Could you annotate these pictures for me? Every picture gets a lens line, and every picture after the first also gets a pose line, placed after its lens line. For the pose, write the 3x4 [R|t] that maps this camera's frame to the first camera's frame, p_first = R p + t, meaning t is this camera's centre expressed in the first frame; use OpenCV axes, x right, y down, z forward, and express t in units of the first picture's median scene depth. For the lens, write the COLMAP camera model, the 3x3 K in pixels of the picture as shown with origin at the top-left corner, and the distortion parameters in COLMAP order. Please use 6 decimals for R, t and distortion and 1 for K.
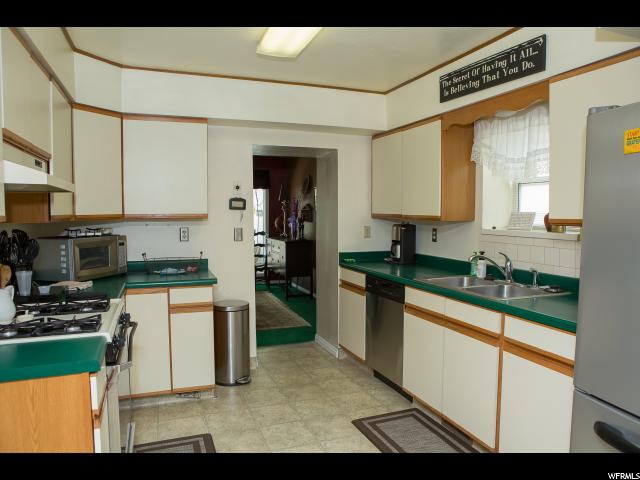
lens RADIAL K [[445.2, 0, 322.4], [0, 445.2, 237.5], [0, 0, 1]] dist [-0.086474, 0.057922]
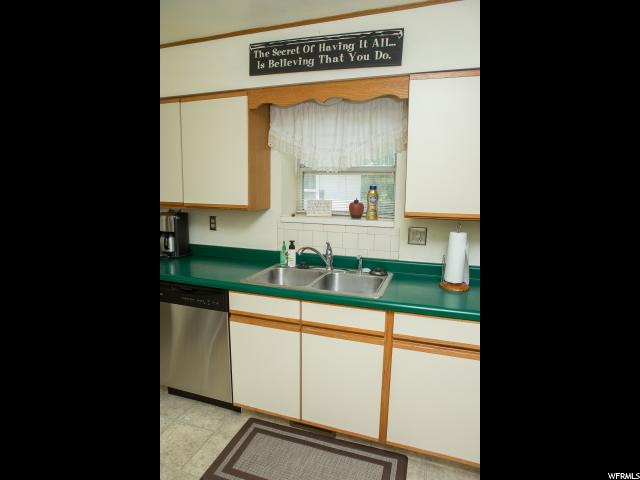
lens RADIAL K [[342.8, 0, 318.0], [0, 342.8, 239.0], [0, 0, 1]] dist [-0.052671, -0.000135]
pose [[0.648640, -0.107936, 0.753403, -0.184825], [0.033643, 0.992992, 0.113295, -0.057670], [-0.760351, -0.048141, 0.647725, 0.457109]]
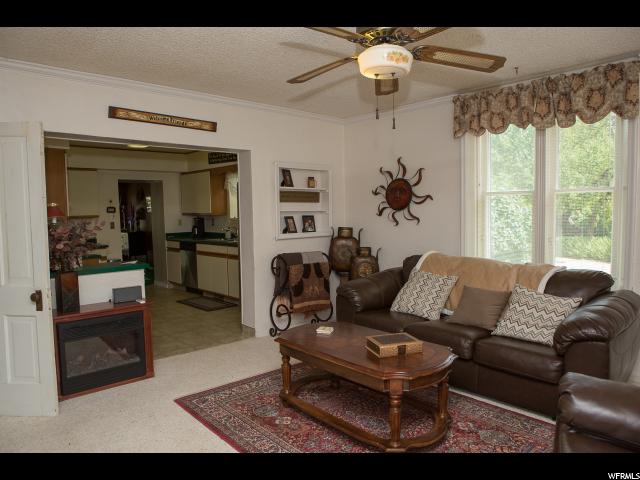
lens RADIAL K [[445.2, 0, 313.2], [0, 445.2, 241.4], [0, 0, 1]] dist [-0.086474, 0.057922]
pose [[0.931450, -0.044956, 0.361082, -0.080736], [0.040777, 0.998984, 0.019186, 0.078687], [-0.361578, -0.003147, 0.932337, -1.398140]]
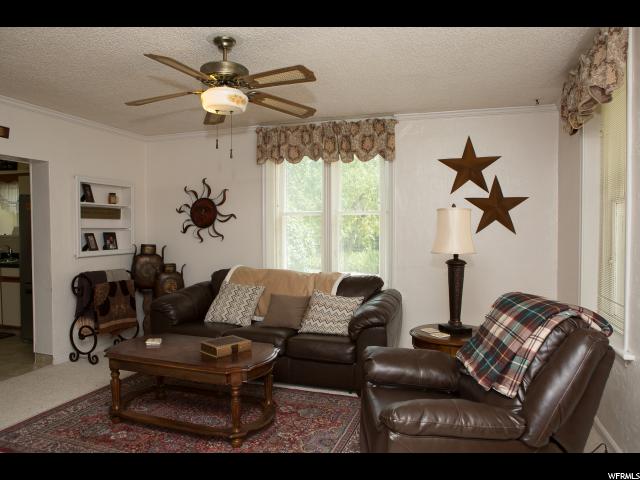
lens RADIAL K [[445.2, 0, 320.0], [0, 445.2, 240.8], [0, 0, 1]] dist [-0.086474, 0.057922]
pose [[0.643023, -0.031996, 0.765178, -0.205714], [0.049820, 0.998758, -0.000104, 0.081473], [-0.764224, 0.038188, 0.643819, -1.435507]]
